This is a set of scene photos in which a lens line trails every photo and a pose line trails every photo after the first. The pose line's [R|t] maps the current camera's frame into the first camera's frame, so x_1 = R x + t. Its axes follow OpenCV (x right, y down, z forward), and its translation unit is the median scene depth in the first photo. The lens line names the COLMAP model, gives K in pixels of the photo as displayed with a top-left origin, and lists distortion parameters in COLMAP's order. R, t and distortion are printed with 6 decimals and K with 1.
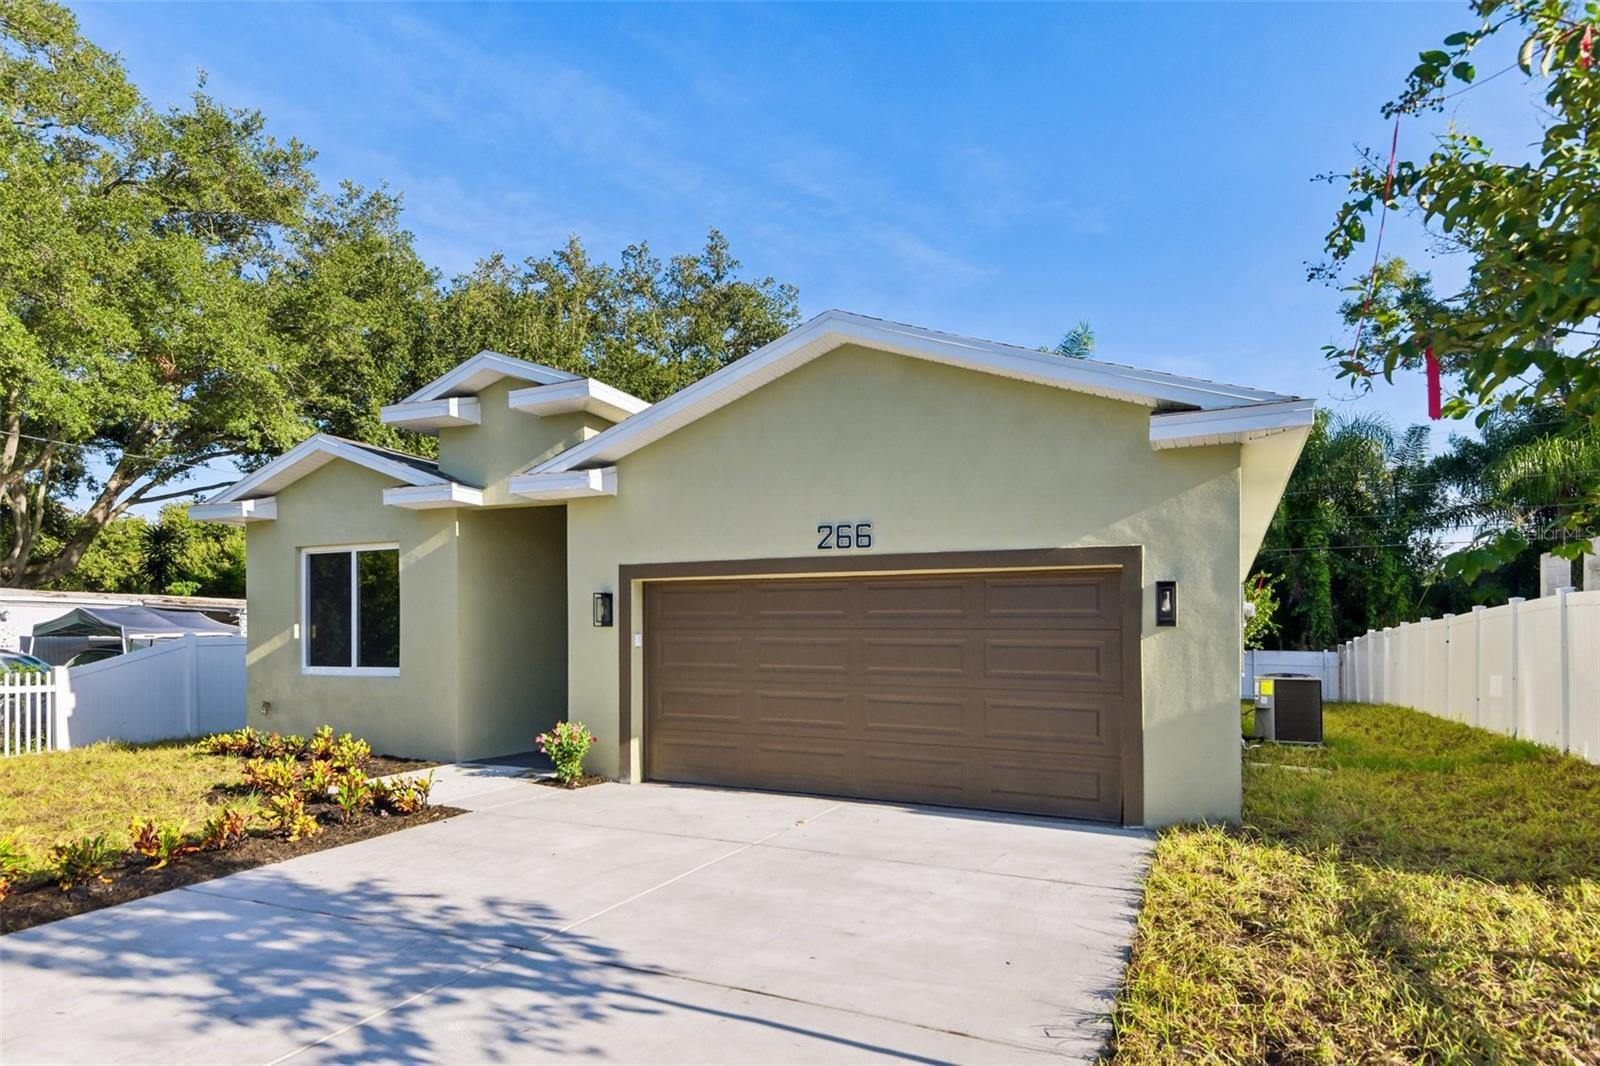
lens RADIAL K [[832.5, 0, 796.8], [0, 832.5, 521.6], [0, 0, 1]] dist [0.041934, -0.000073]
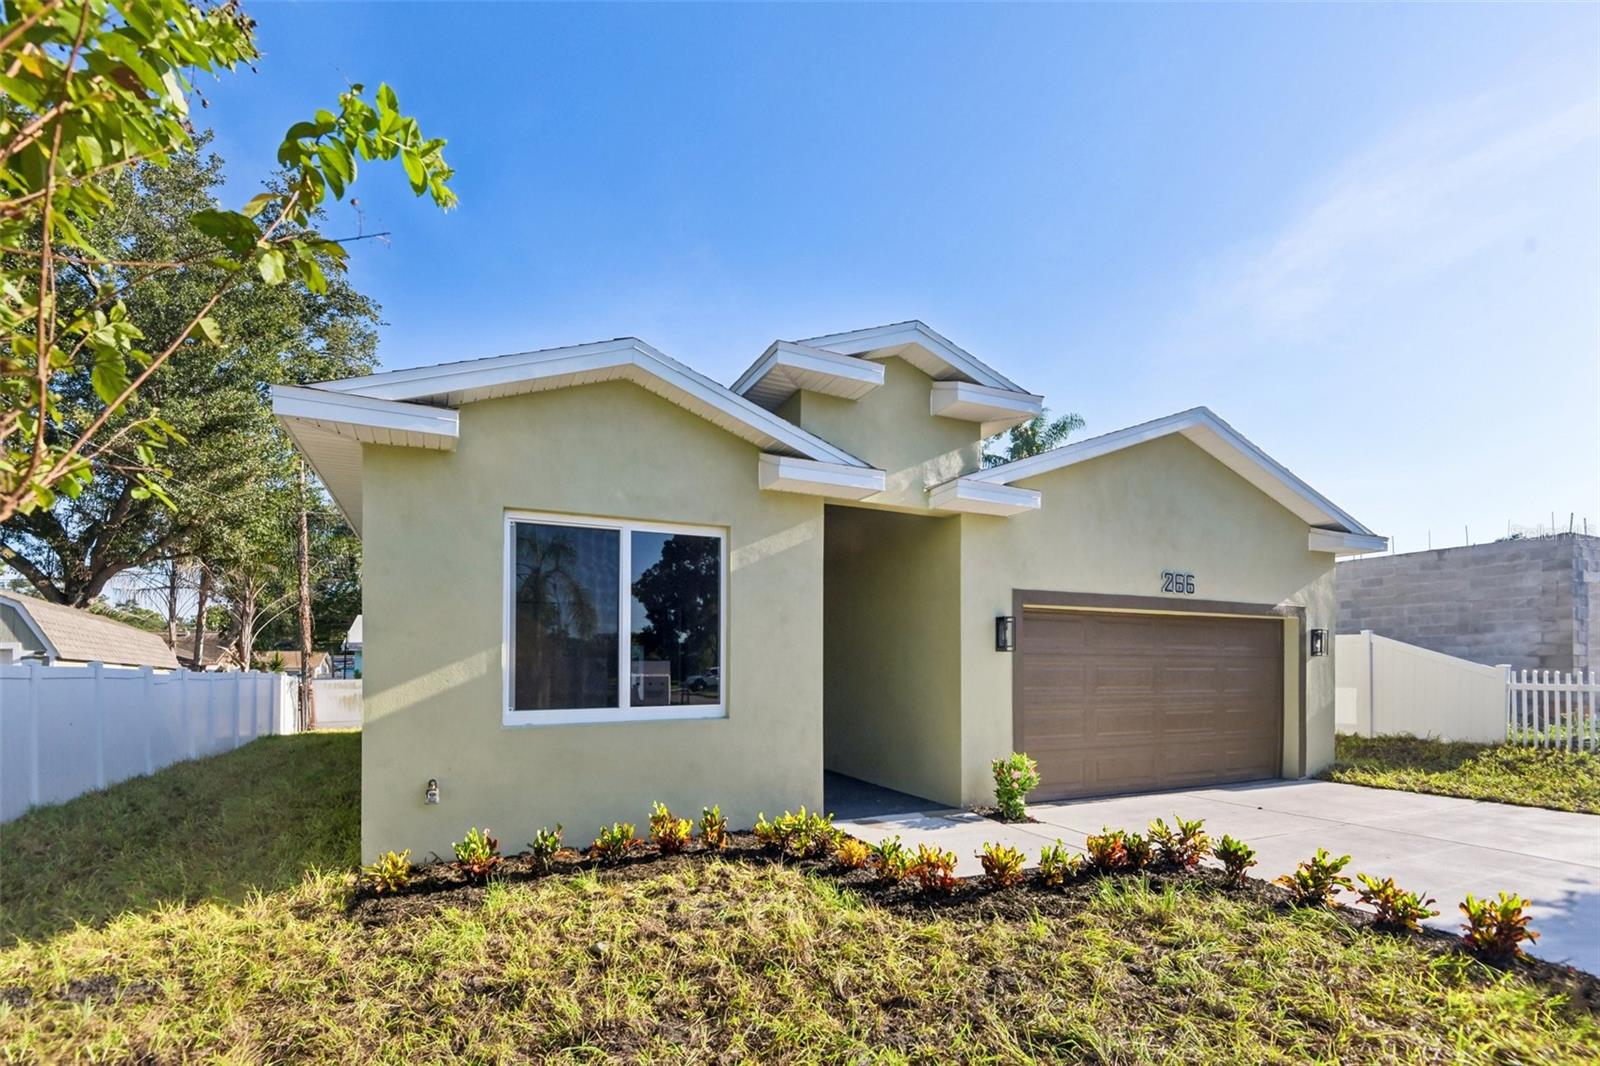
lens RADIAL K [[730.0, 0, 805.5], [0, 730.0, 517.9], [0, 0, 1]] dist [0.035738, -0.029932]
pose [[0.621931, 0.163508, 0.765812, -1.056113], [-0.088308, 0.986364, -0.138881, 0.111867], [-0.778077, 0.018748, 0.627889, 0.633477]]
